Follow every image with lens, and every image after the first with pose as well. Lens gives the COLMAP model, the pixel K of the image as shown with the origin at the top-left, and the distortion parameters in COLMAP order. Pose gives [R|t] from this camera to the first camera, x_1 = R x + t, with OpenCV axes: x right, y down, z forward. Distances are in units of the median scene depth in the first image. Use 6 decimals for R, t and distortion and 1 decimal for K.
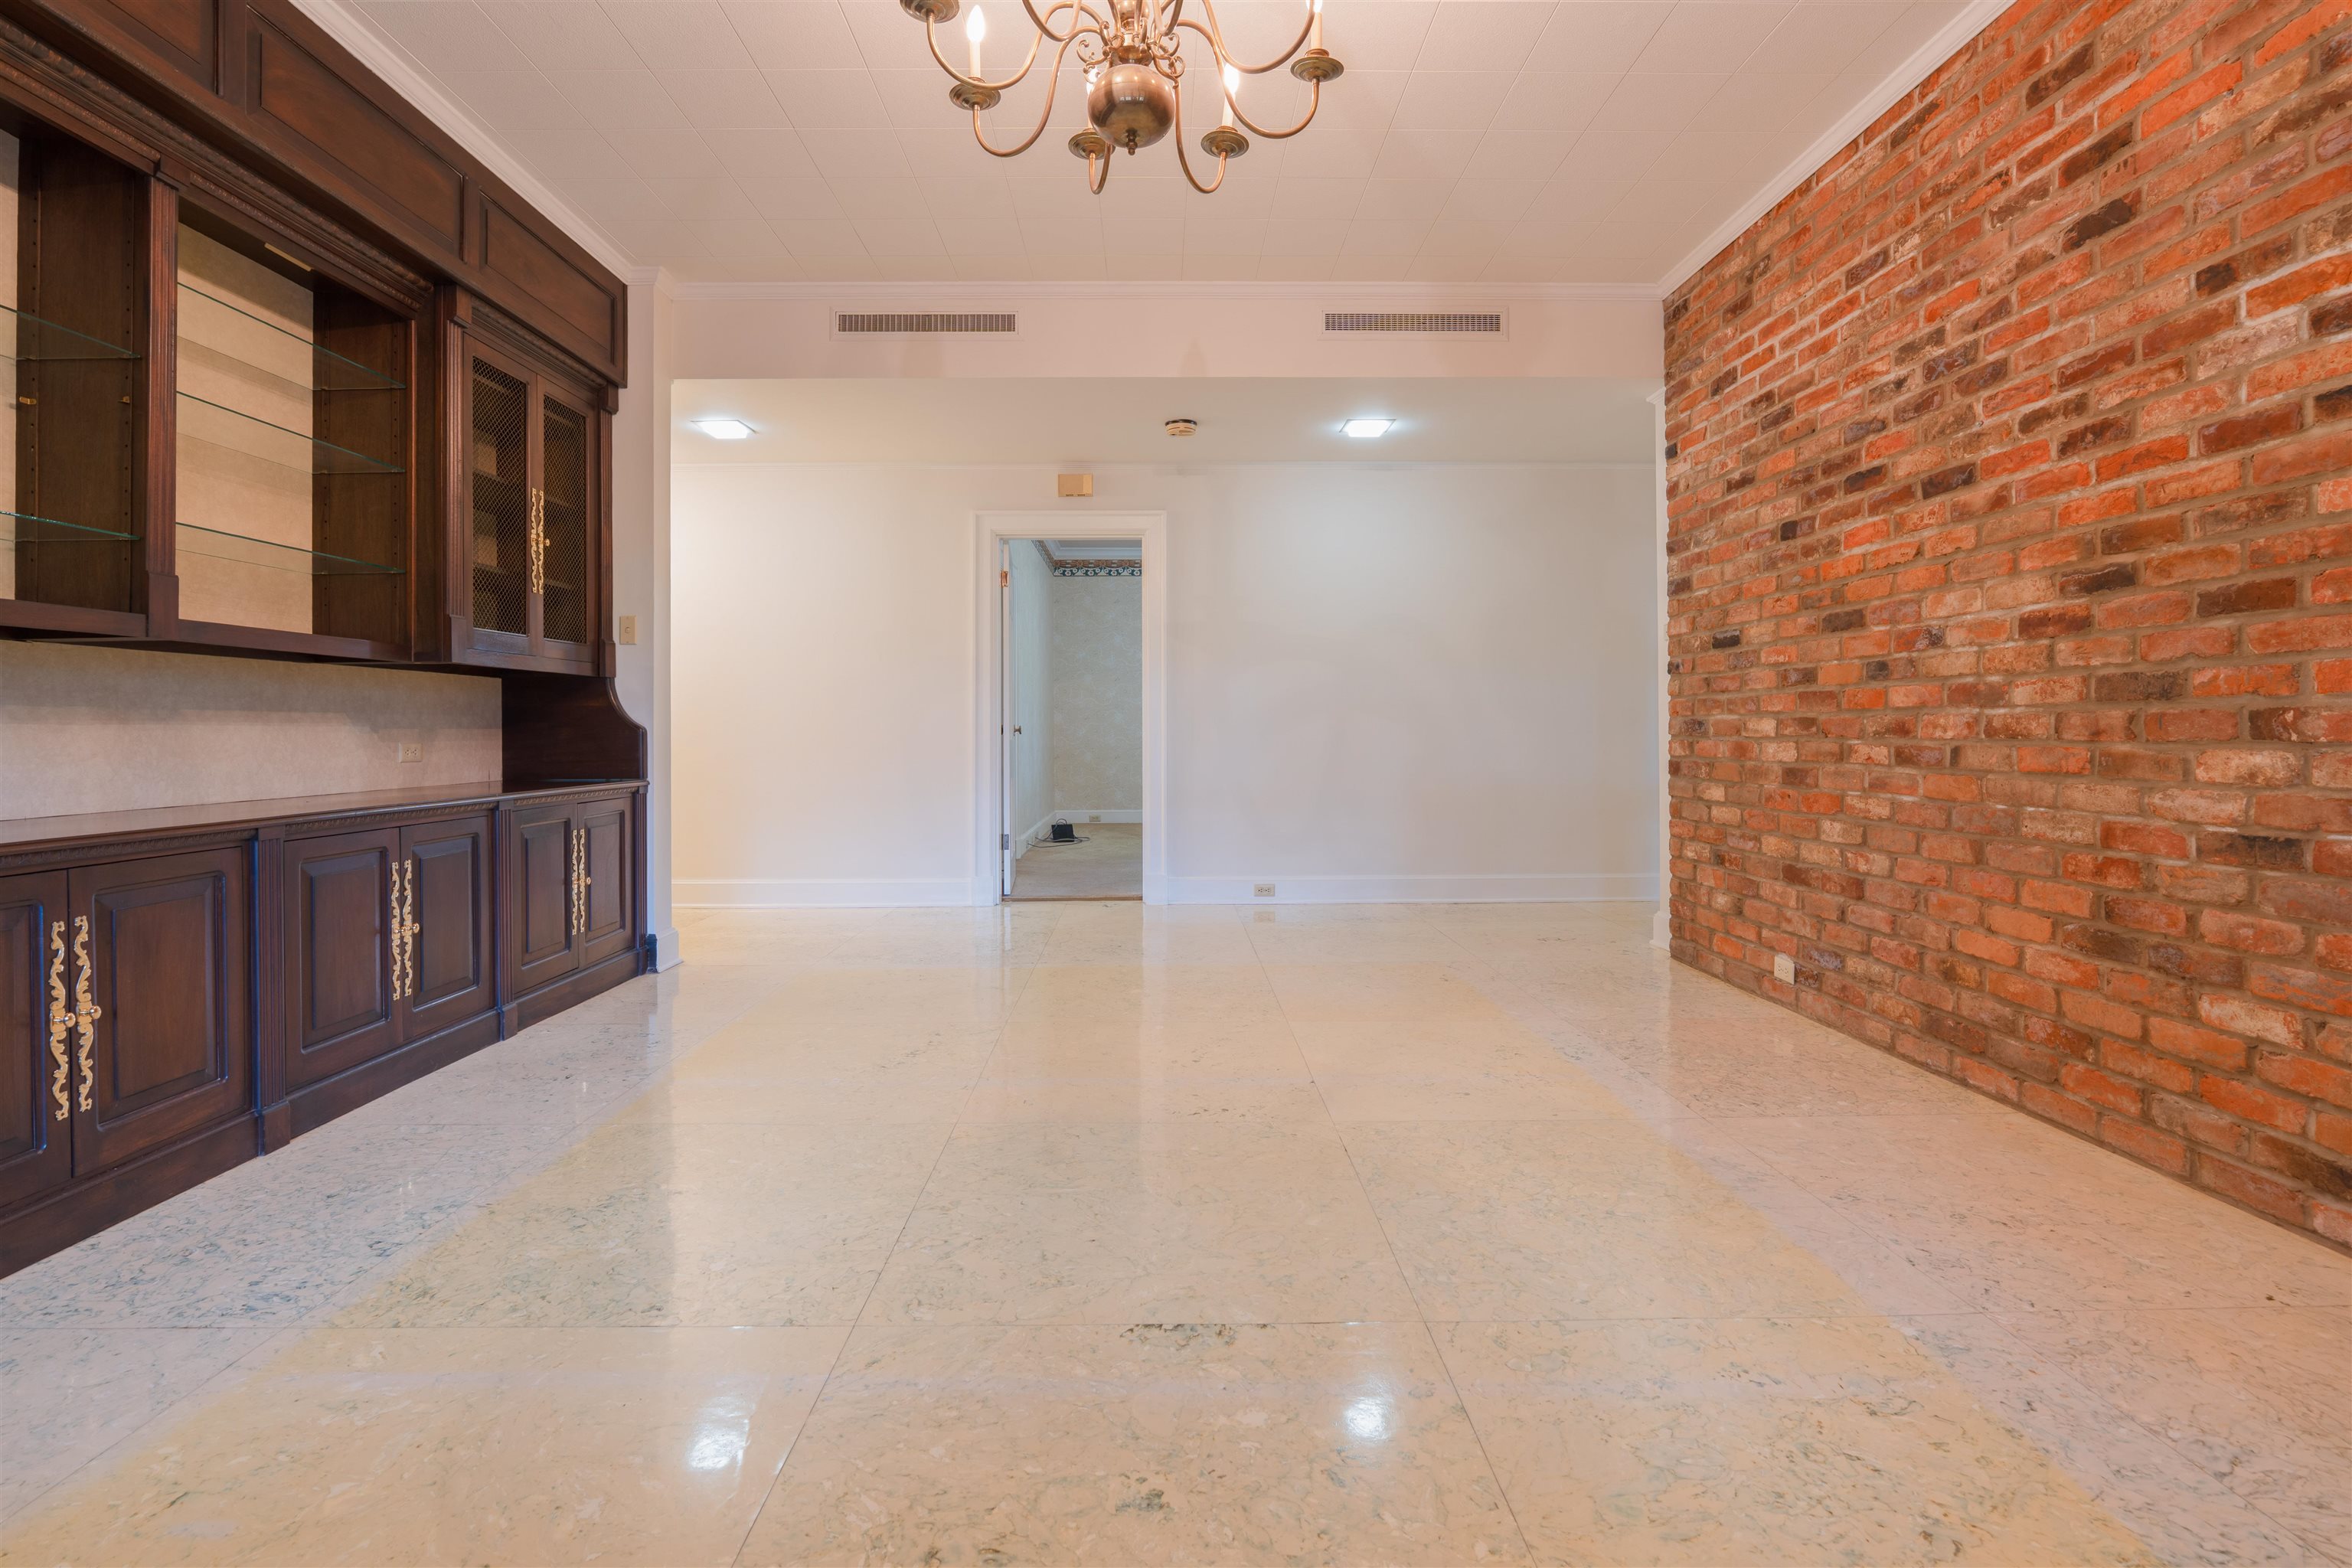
lens RADIAL K [[1278.0, 0, 1179.0], [0, 1278.0, 742.6], [0, 0, 1]] dist [0.000549, 0.000024]
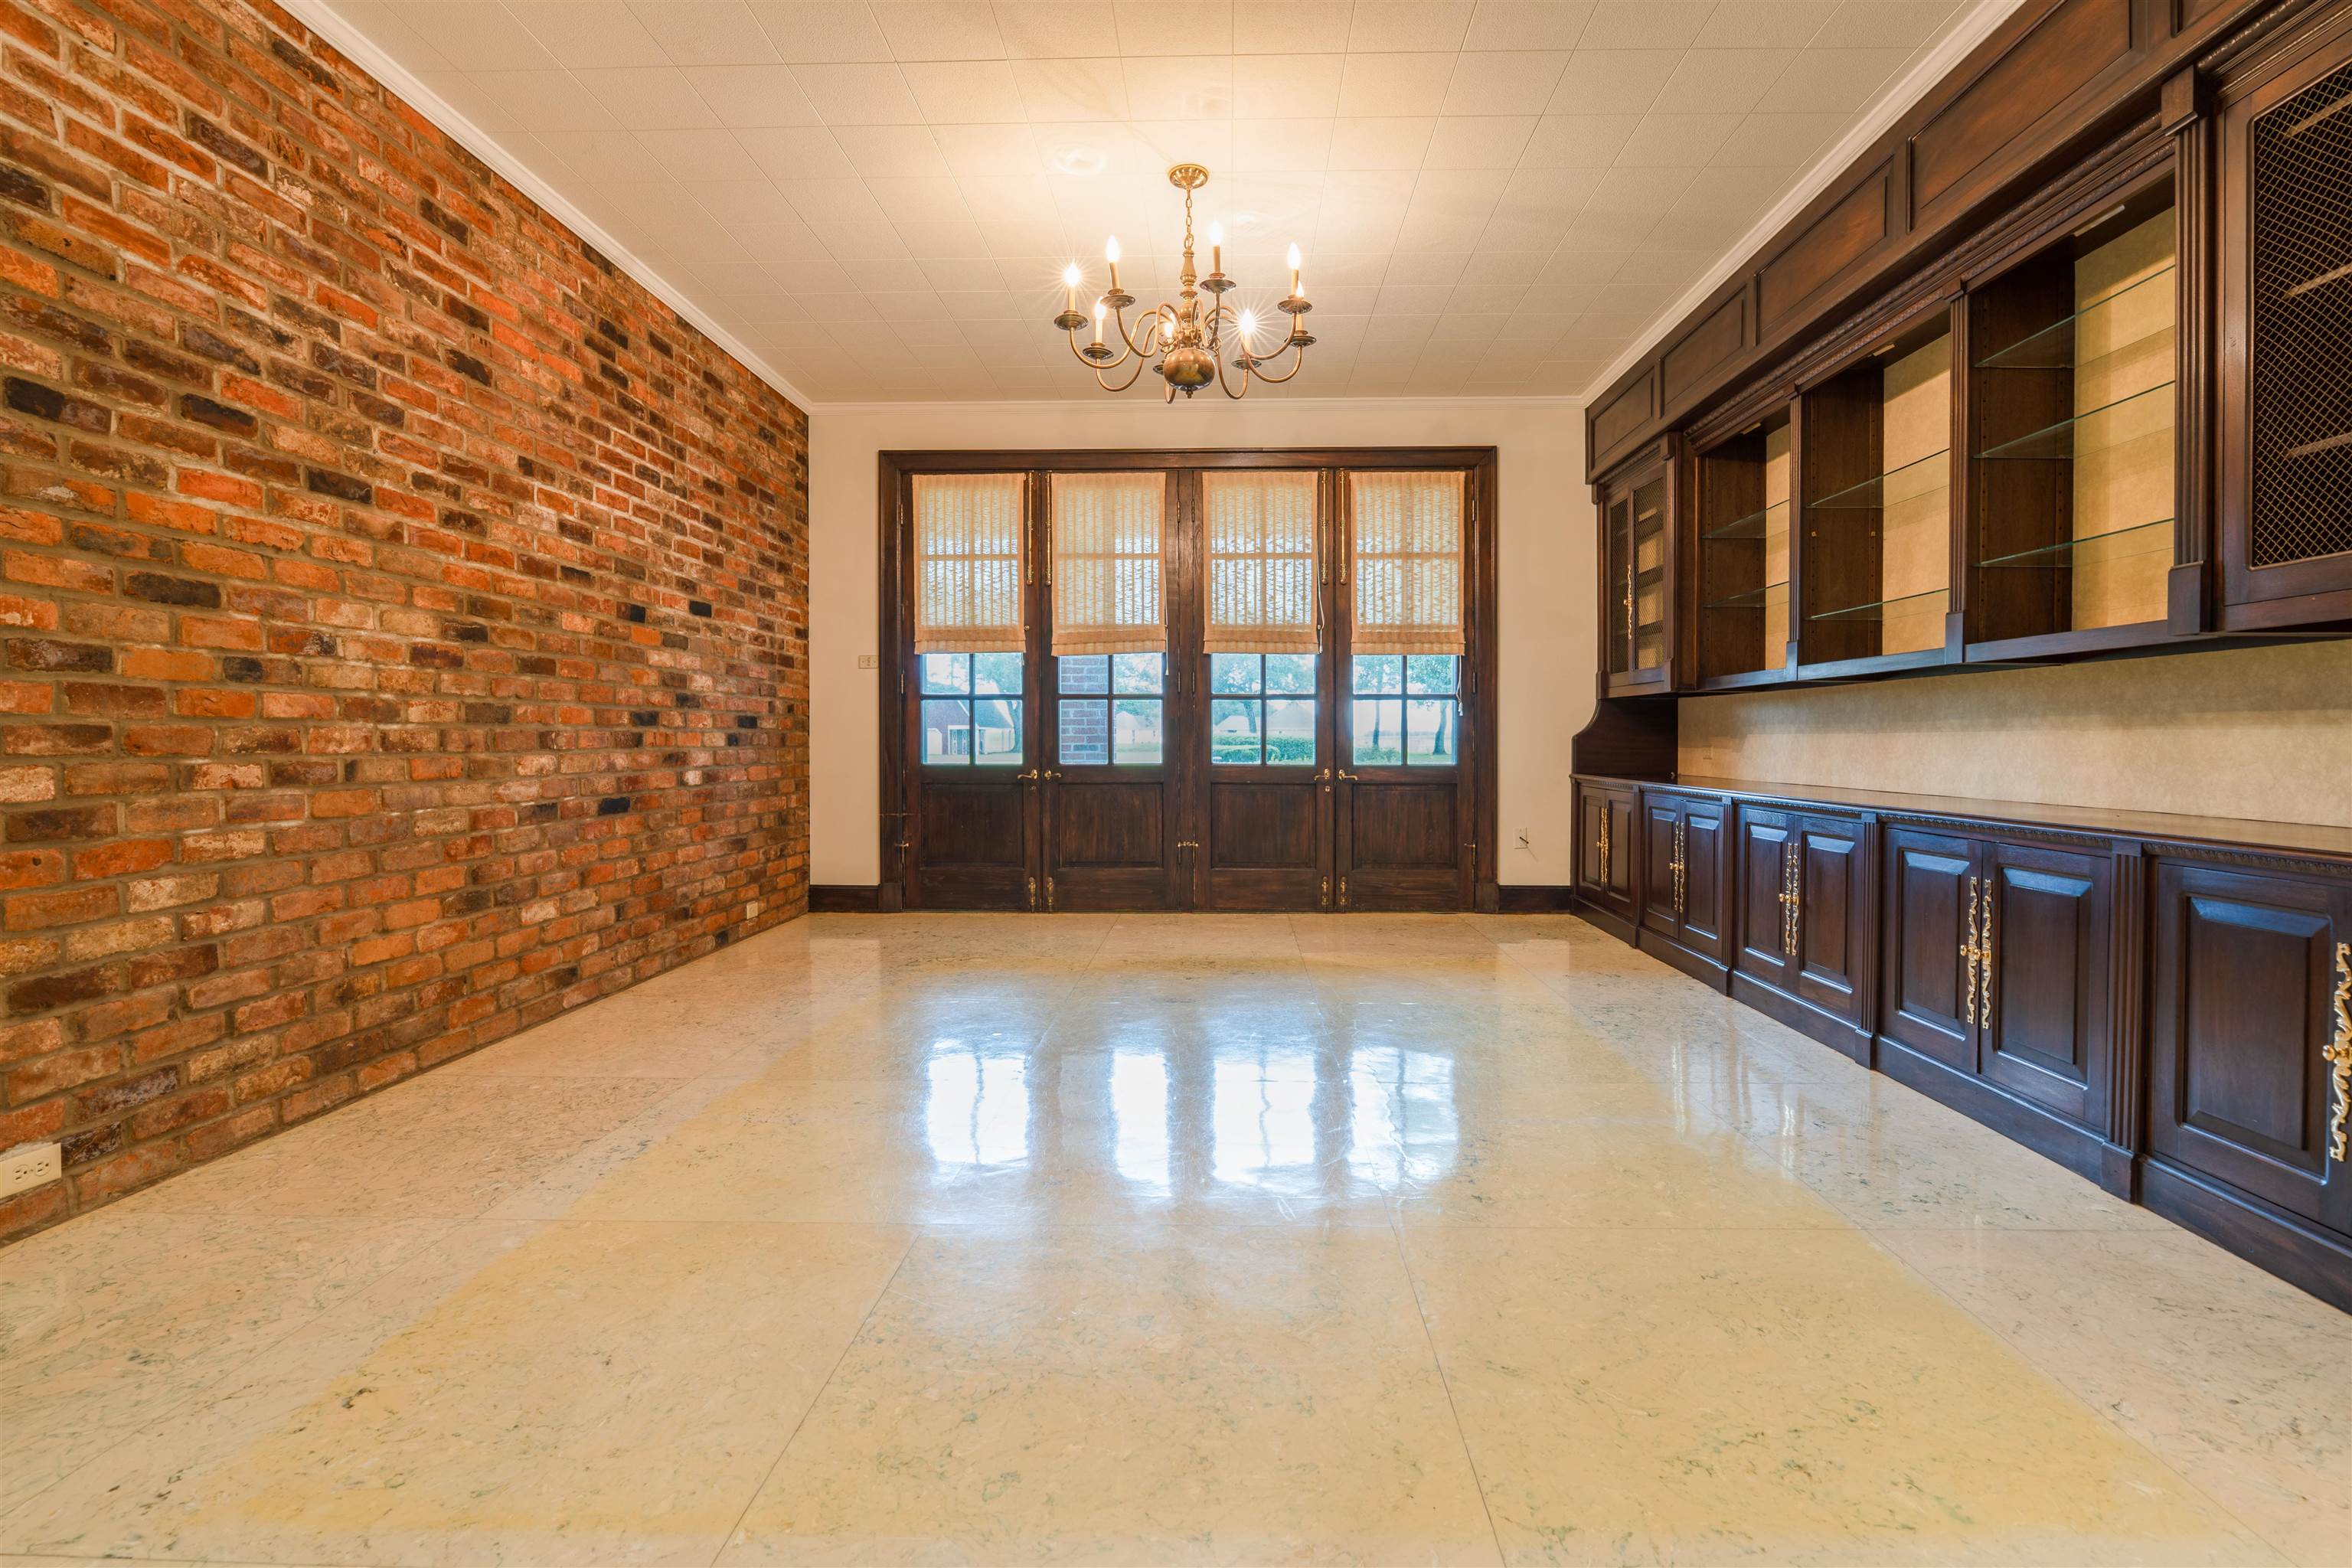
lens RADIAL K [[1278.0, 0, 1179.0], [0, 1278.0, 742.6], [0, 0, 1]] dist [0.000549, 0.000024]
pose [[-0.998194, 0.005240, 0.059850, -0.090363], [0.005971, 0.999909, 0.012058, -0.019557], [-0.059782, 0.012393, -0.998135, 1.981191]]
